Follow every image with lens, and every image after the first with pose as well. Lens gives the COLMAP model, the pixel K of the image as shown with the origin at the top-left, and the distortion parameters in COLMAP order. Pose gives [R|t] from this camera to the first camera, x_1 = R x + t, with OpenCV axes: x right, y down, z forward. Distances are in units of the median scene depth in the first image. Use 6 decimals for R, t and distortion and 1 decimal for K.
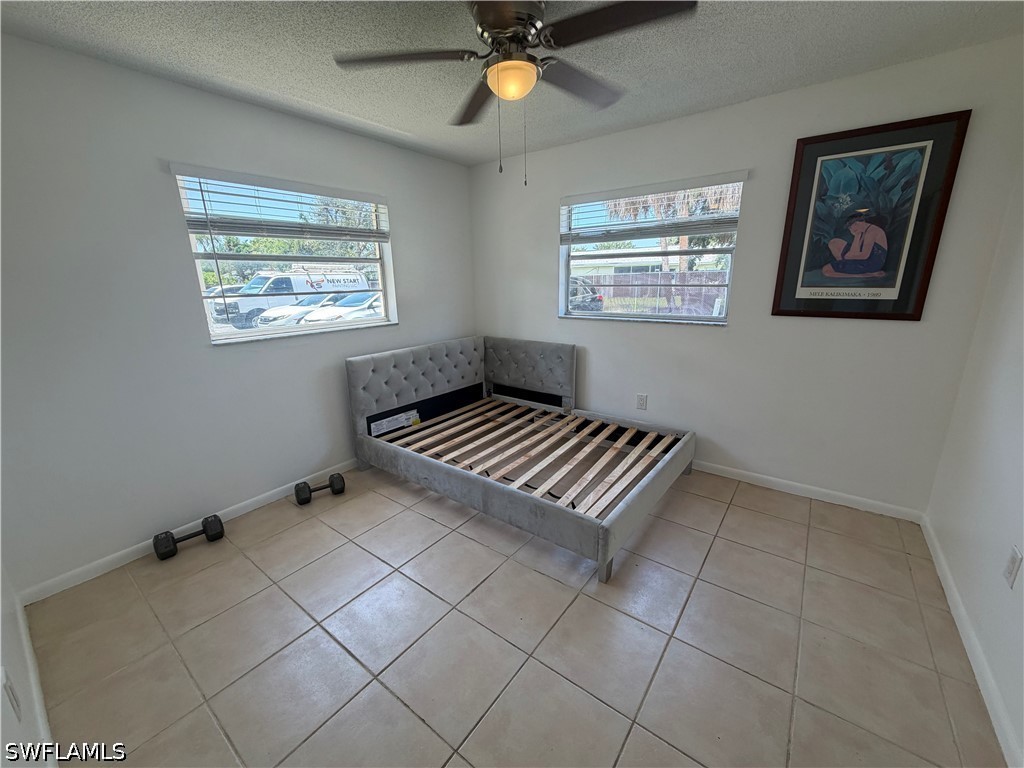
lens RADIAL K [[408.4, 0, 510.1], [0, 408.4, 385.4], [0, 0, 1]] dist [0.000178, -0.000180]
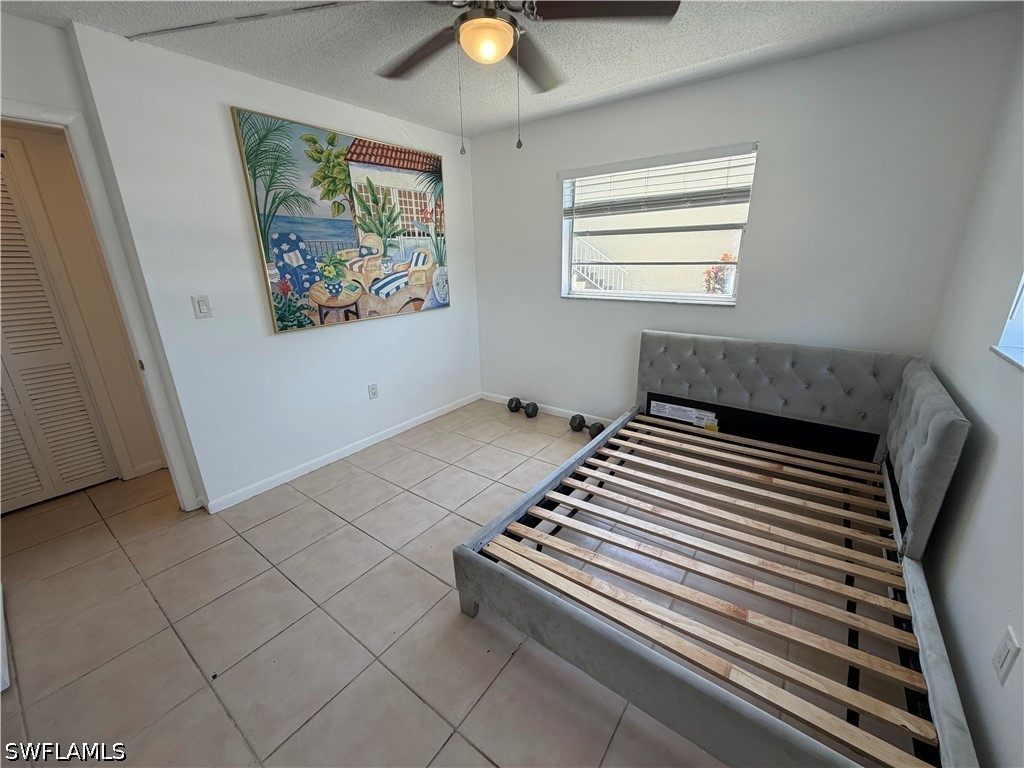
lens RADIAL K [[408.4, 0, 510.1], [0, 408.4, 385.4], [0, 0, 1]] dist [0.000178, -0.000180]
pose [[0.008380, 0.324410, -0.945879, 0.599352], [-0.234275, 0.920223, 0.313535, -0.175326], [0.972134, 0.218969, 0.083713, 0.604547]]
